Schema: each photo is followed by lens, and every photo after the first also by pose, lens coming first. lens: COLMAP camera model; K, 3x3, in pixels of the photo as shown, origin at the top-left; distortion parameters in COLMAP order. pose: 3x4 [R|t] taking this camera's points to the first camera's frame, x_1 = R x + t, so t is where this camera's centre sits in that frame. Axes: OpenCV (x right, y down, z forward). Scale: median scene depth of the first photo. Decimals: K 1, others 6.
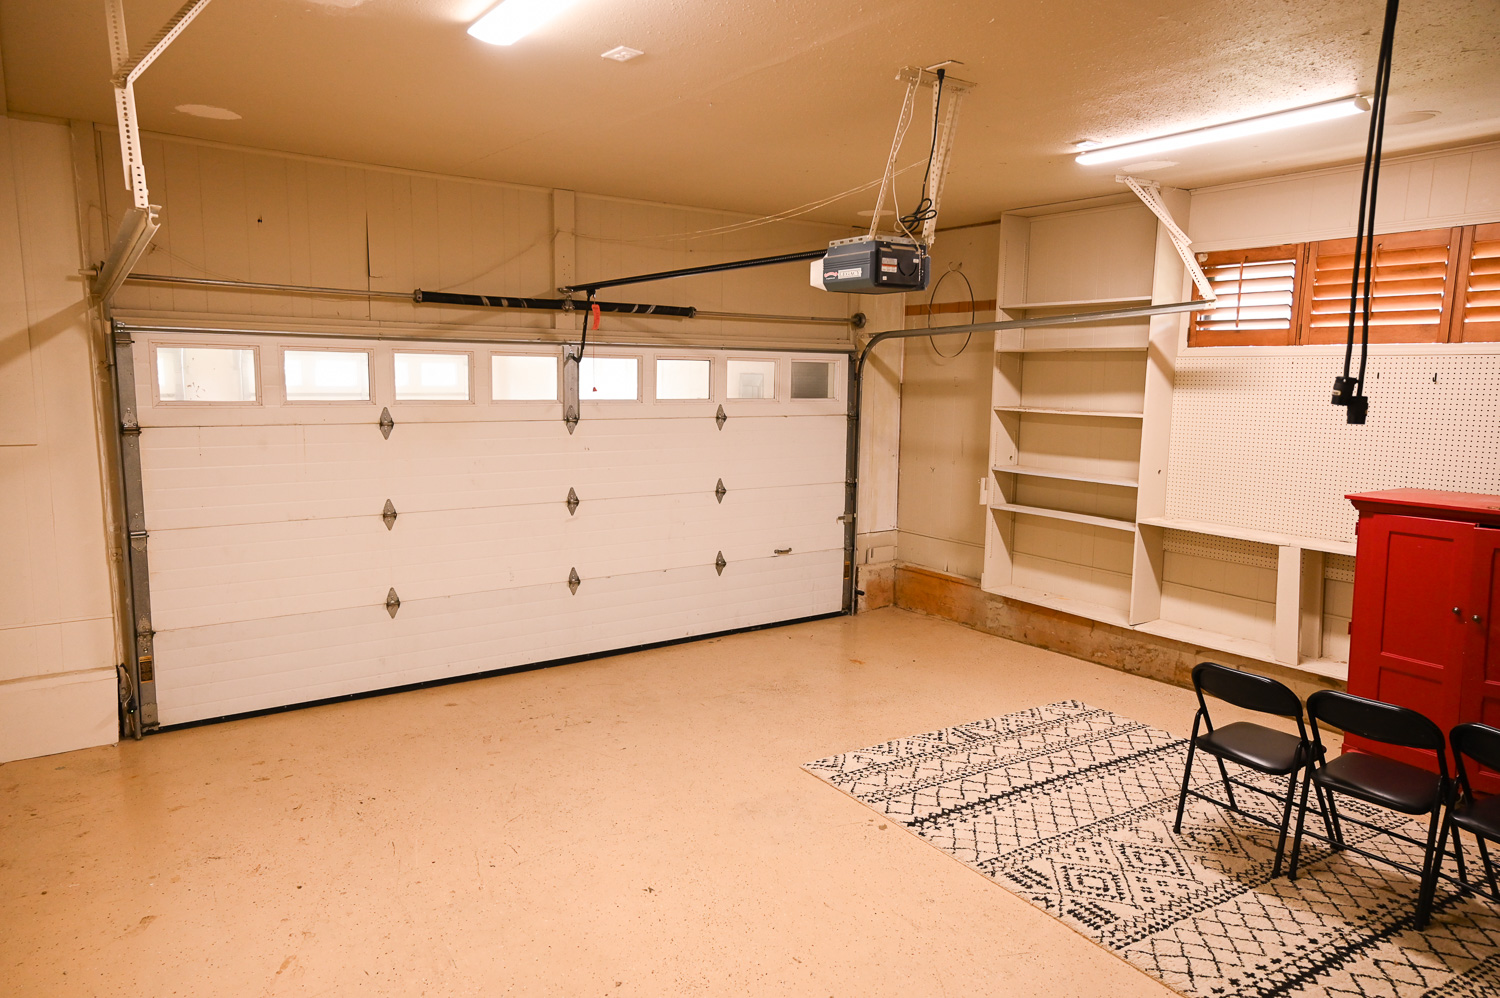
lens RADIAL K [[982.7, 0, 722.9], [0, 982.7, 499.4], [0, 0, 1]] dist [0.038275, 0.000668]
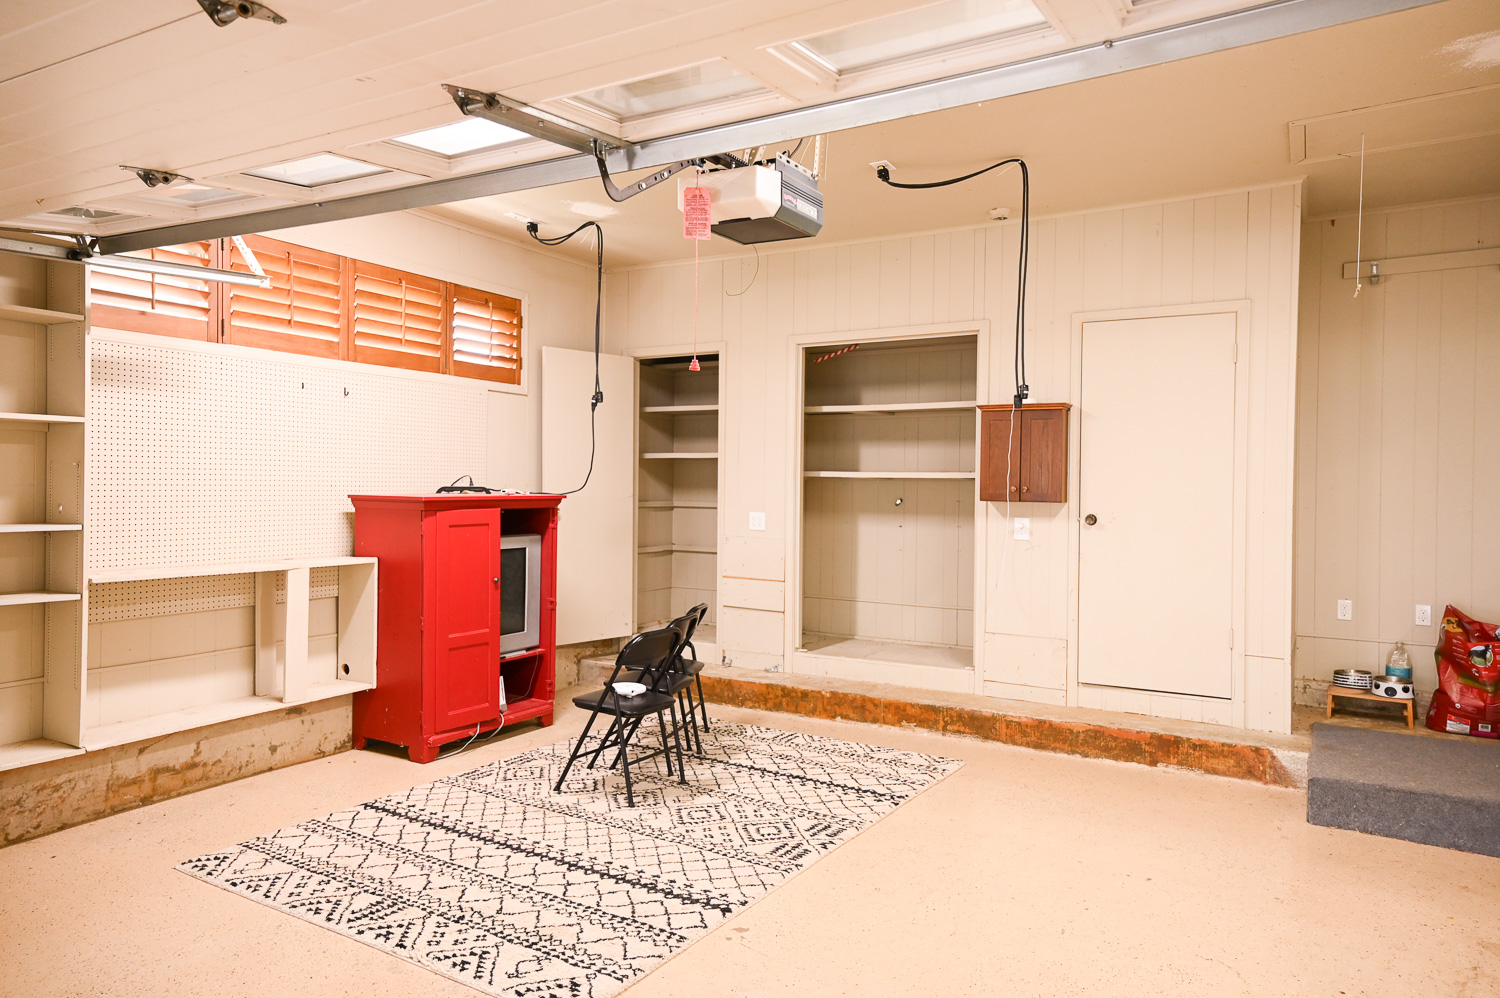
lens RADIAL K [[990.2, 0, 750.6], [0, 990.2, 483.7], [0, 0, 1]] dist [0.041631, 0.019640]
pose [[-0.440109, -0.017104, 0.897781, -0.452674], [0.100985, 0.992533, 0.068414, -0.053376], [-0.892248, 0.120772, -0.435096, 1.102416]]
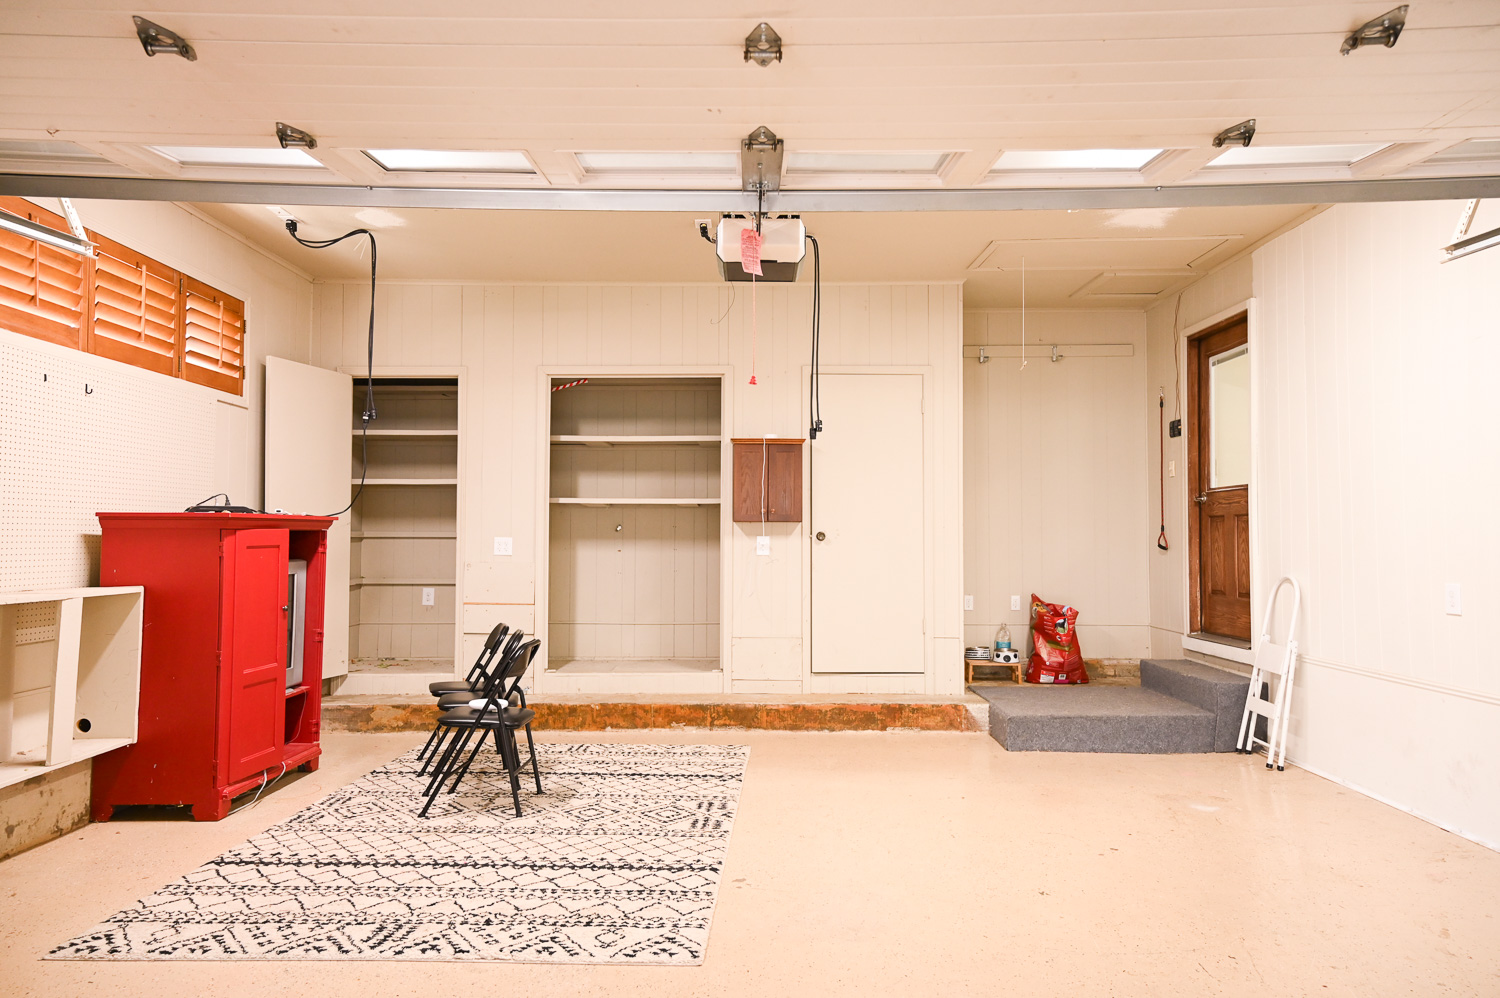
lens RADIAL K [[986.1, 0, 749.3], [0, 986.1, 493.0], [0, 0, 1]] dist [0.041257, 0.019874]
pose [[-0.828981, 0.011546, 0.559158, -0.286742], [0.060921, 0.995702, 0.069757, -0.056397], [-0.555950, 0.091892, -0.826121, 1.440336]]
